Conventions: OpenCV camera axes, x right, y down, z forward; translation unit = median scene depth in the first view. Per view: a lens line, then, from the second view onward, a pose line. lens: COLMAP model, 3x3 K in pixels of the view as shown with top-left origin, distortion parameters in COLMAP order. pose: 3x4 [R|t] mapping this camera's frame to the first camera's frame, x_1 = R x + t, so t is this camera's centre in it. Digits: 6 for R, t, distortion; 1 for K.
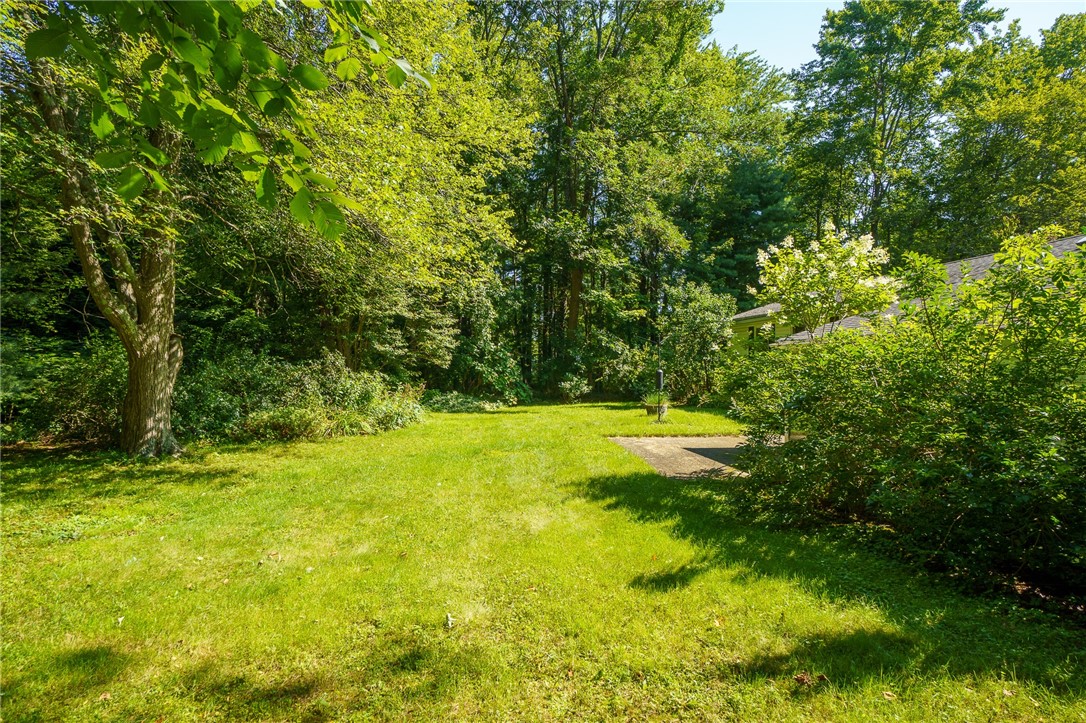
lens RADIAL K [[588.4, 0, 543.0], [0, 588.4, 365.1], [0, 0, 1]] dist [-0.025410, 0.000838]
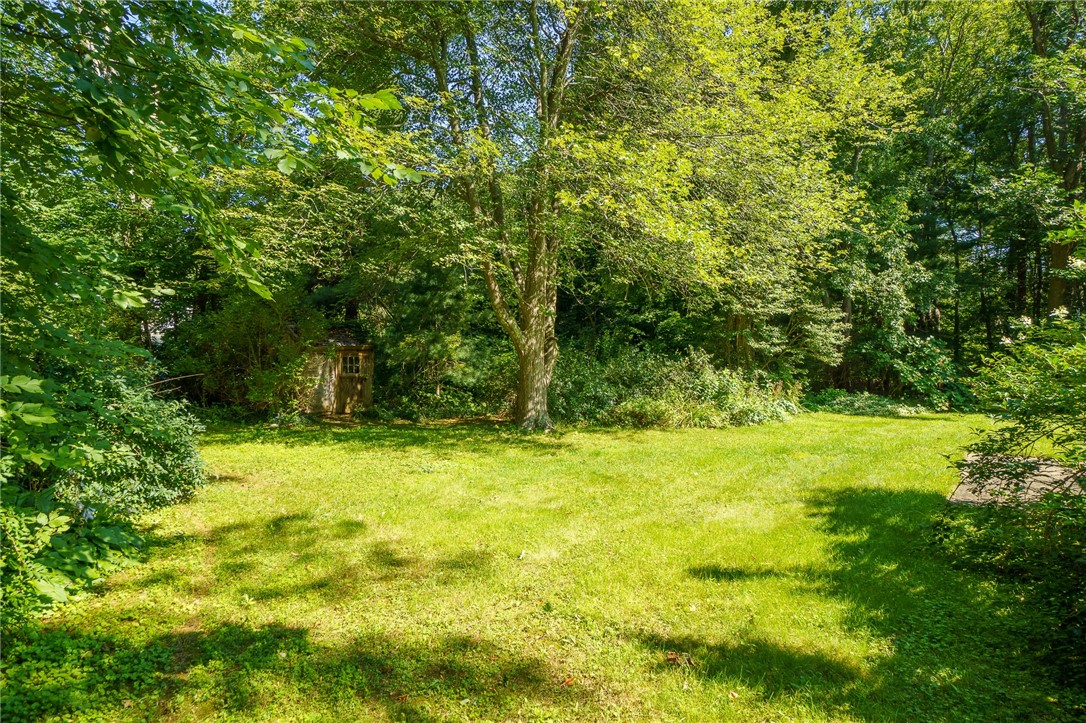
lens RADIAL K [[588.4, 0, 542.8], [0, 588.4, 358.6], [0, 0, 1]] dist [-0.025410, 0.000838]
pose [[0.751281, 0.001281, -0.659982, 0.121138], [-0.005350, 0.999977, -0.004149, -0.000279], [0.659961, 0.006648, 0.751270, 0.004317]]
